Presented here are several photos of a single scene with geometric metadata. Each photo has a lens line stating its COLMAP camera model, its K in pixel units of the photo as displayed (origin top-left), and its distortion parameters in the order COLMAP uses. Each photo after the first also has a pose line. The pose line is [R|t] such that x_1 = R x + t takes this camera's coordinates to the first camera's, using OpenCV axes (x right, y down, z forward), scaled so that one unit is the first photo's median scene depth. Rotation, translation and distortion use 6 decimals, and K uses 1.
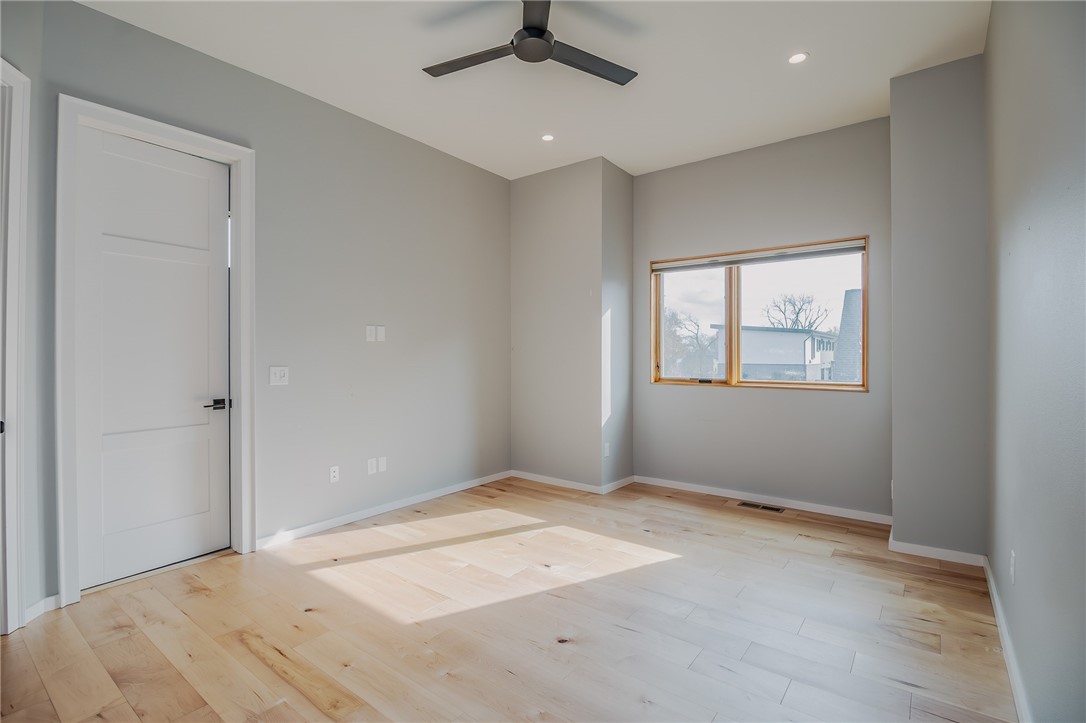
lens RADIAL K [[510.8, 0, 538.5], [0, 510.8, 359.7], [0, 0, 1]] dist [-0.001766, -0.000575]
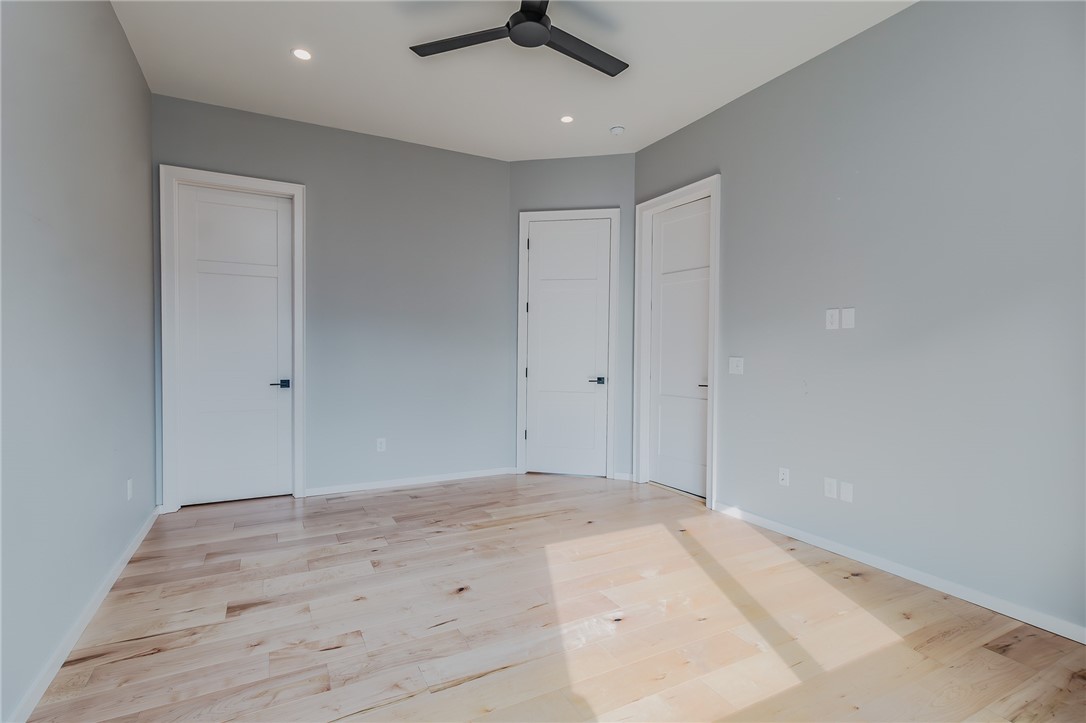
lens RADIAL K [[510.8, 0, 544.5], [0, 510.8, 357.3], [0, 0, 1]] dist [-0.001766, -0.000575]
pose [[-0.403900, 0.007683, -0.914771, 0.612847], [-0.021944, 0.999596, 0.018085, 0.002763], [0.914540, 0.027378, -0.403568, 0.974337]]
